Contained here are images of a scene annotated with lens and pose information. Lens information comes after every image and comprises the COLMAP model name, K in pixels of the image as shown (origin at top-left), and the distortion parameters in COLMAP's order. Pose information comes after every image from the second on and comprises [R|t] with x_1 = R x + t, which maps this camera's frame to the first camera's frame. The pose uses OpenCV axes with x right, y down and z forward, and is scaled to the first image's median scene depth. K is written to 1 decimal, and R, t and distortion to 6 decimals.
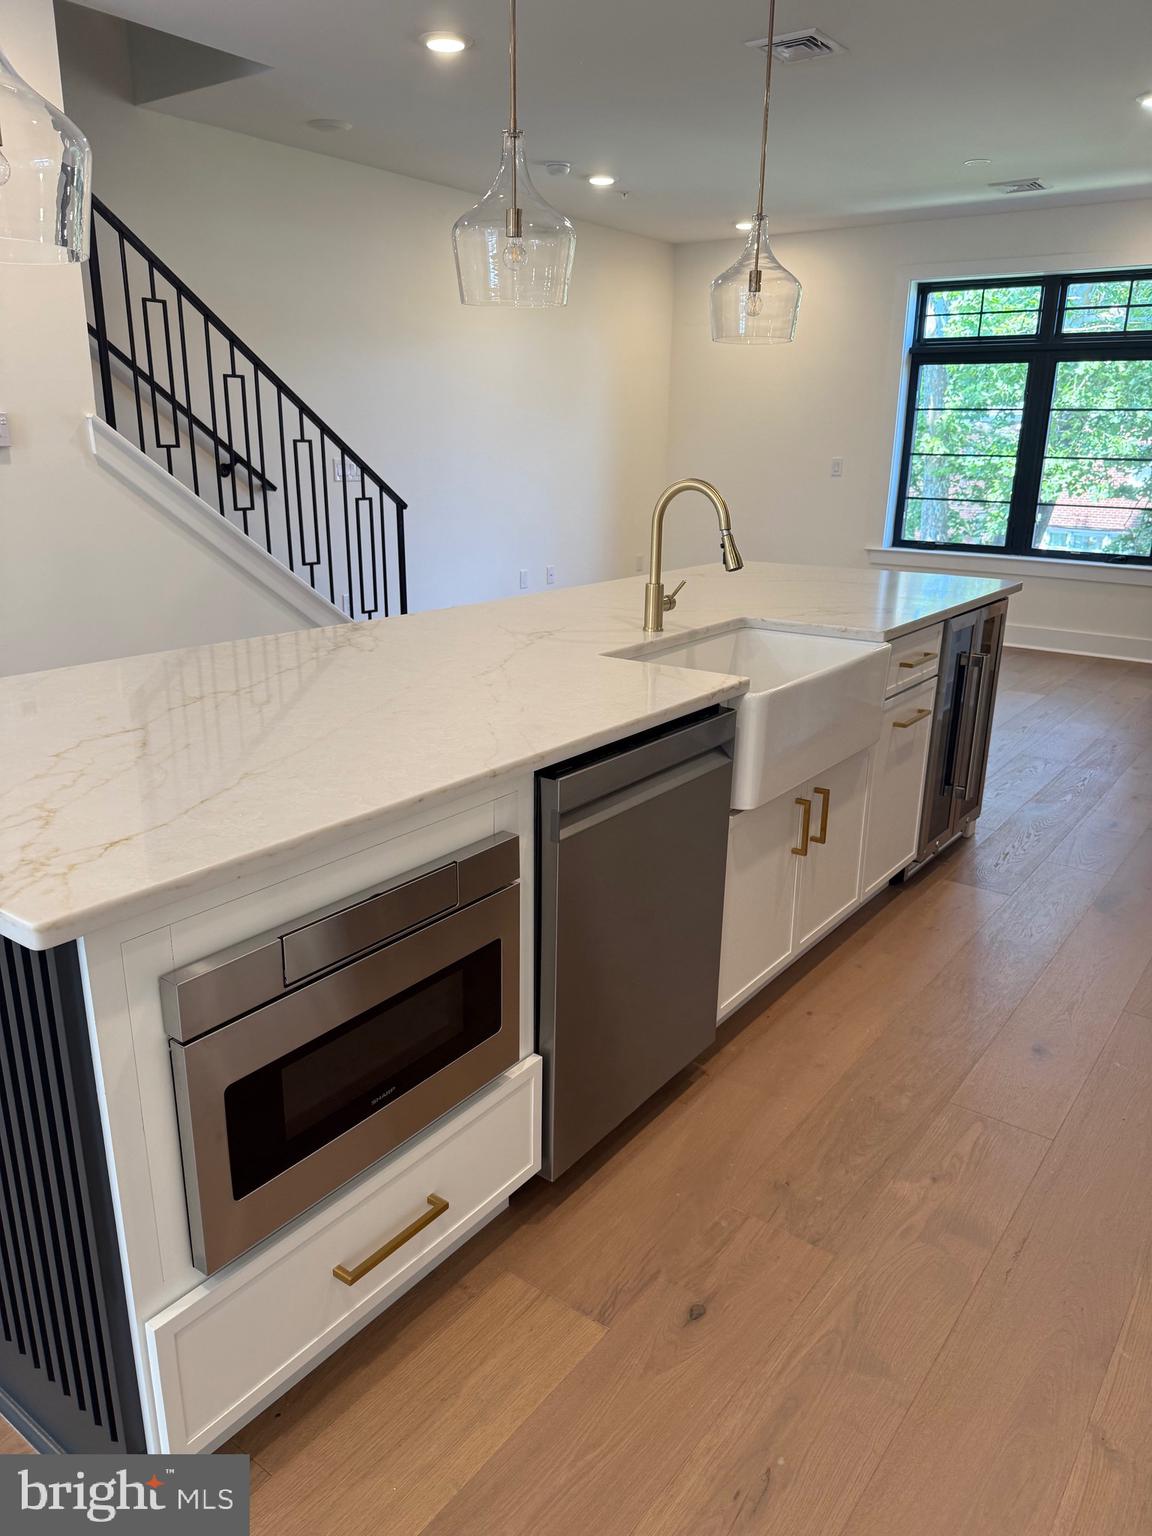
lens RADIAL K [[1083.6, 0, 583.4], [0, 1083.6, 762.5], [0, 0, 1]] dist [-0.009294, 0.000388]
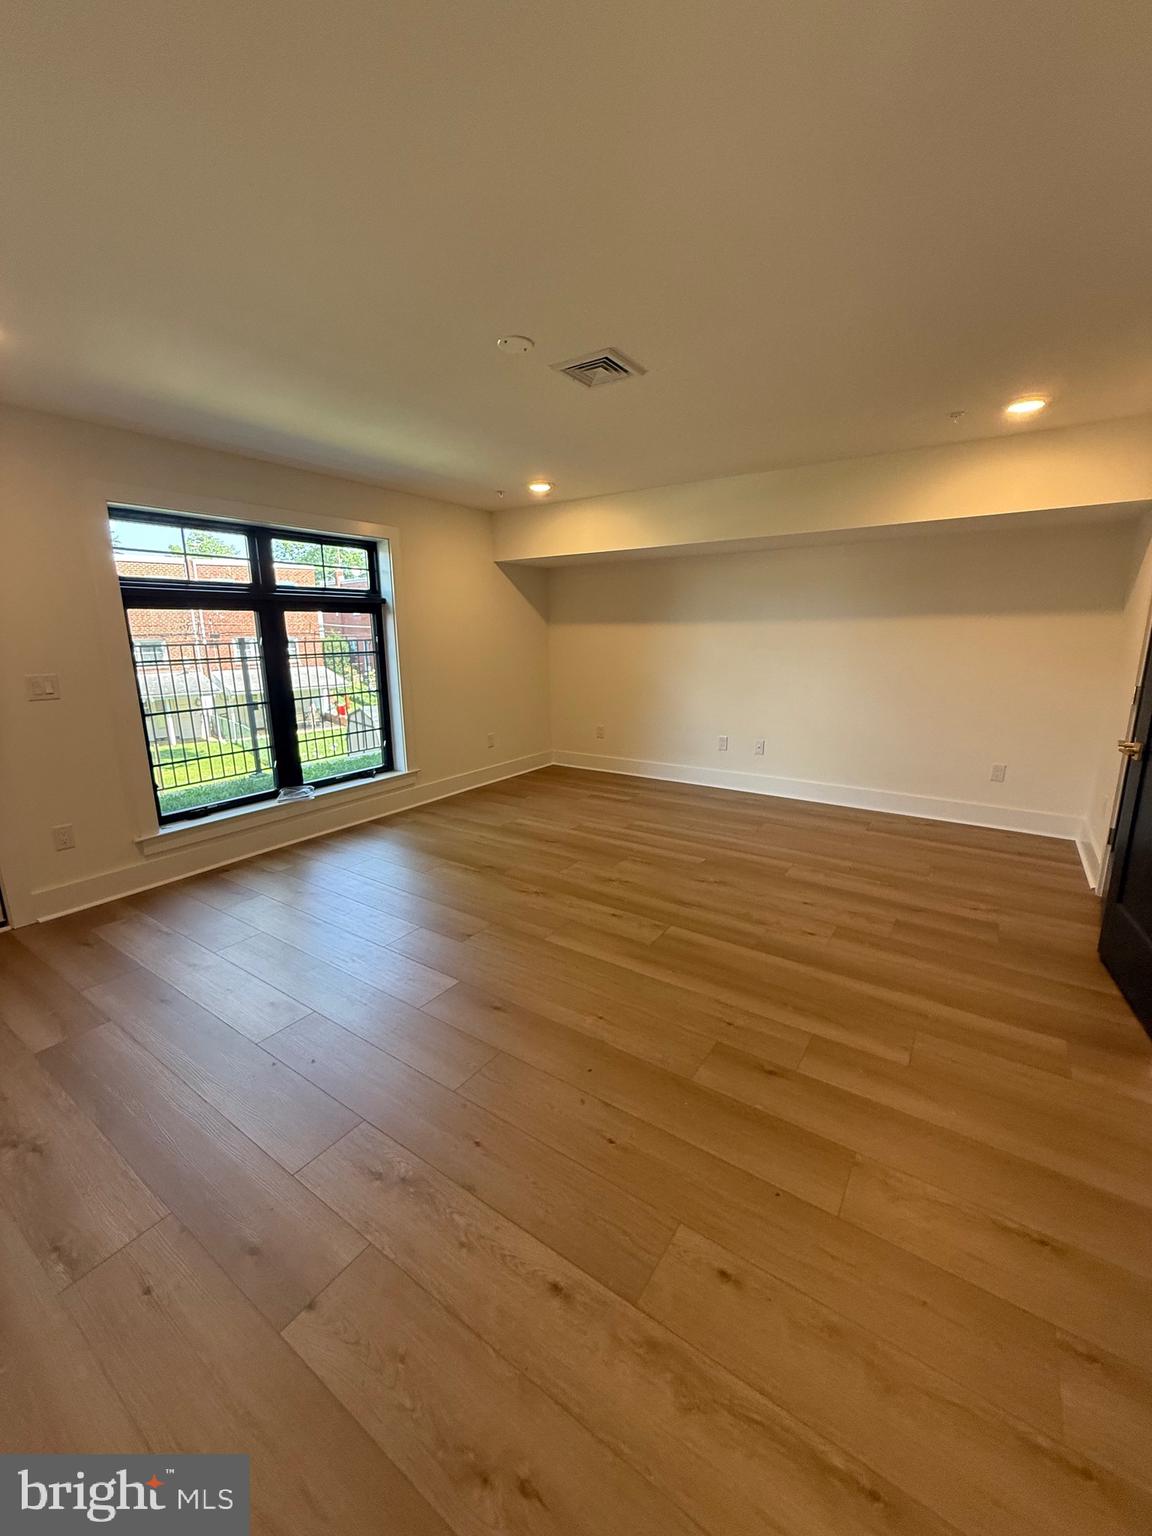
lens RADIAL K [[618.9, 0, 570.3], [0, 618.9, 748.8], [0, 0, 1]] dist [0.005321, 0.001547]
pose [[-0.043641, -0.218285, 0.974909, -0.176930], [0.285061, 0.932551, 0.221561, -0.288178], [-0.957515, 0.287577, 0.021527, 0.729182]]
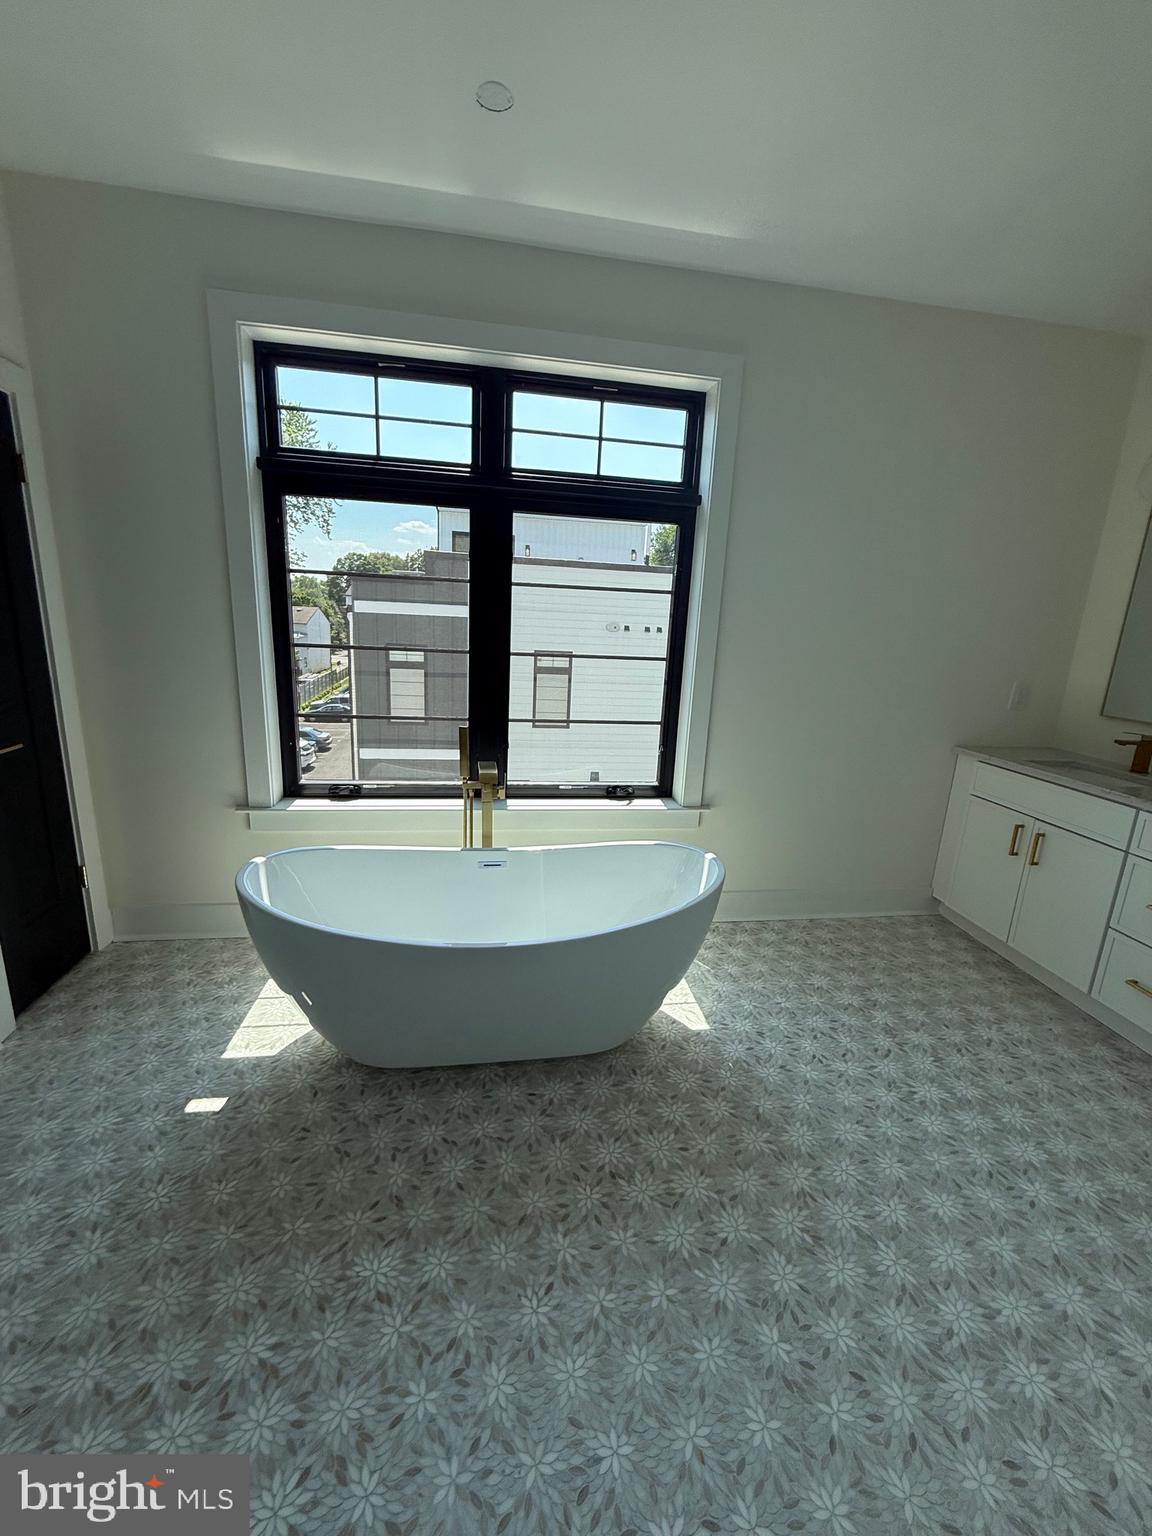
lens RADIAL K [[618.9, 0, 575.4], [0, 618.9, 752.9], [0, 0, 1]] dist [0.005321, 0.001547]
pose [[0.693463, -0.148802, 0.704959, 0.171397], [0.172397, 0.984287, 0.038176, -0.224250], [-0.699563, 0.095059, 0.708220, 0.691700]]
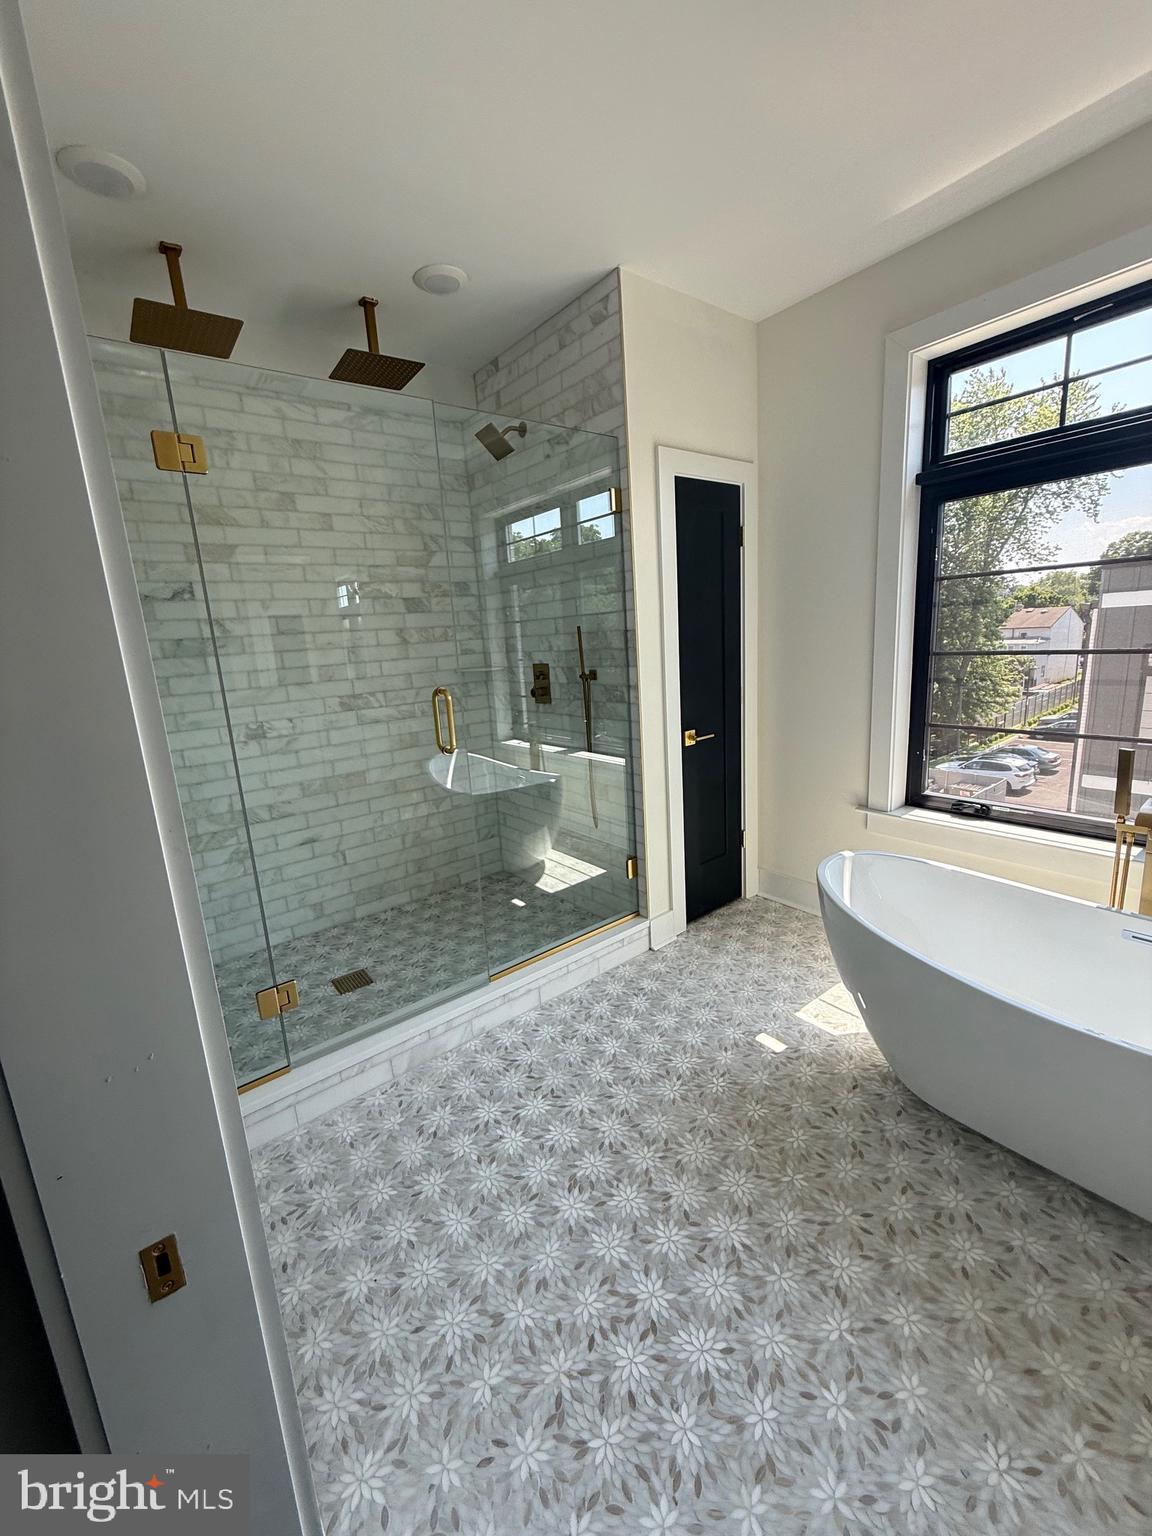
lens RADIAL K [[618.9, 0, 575.6], [0, 618.9, 750.8], [0, 0, 1]] dist [0.005321, 0.001547]
pose [[0.966948, -0.034403, -0.252643, 0.209457], [0.012126, 0.995939, -0.089208, -0.216198], [0.254686, 0.083196, 0.963438, 0.665919]]
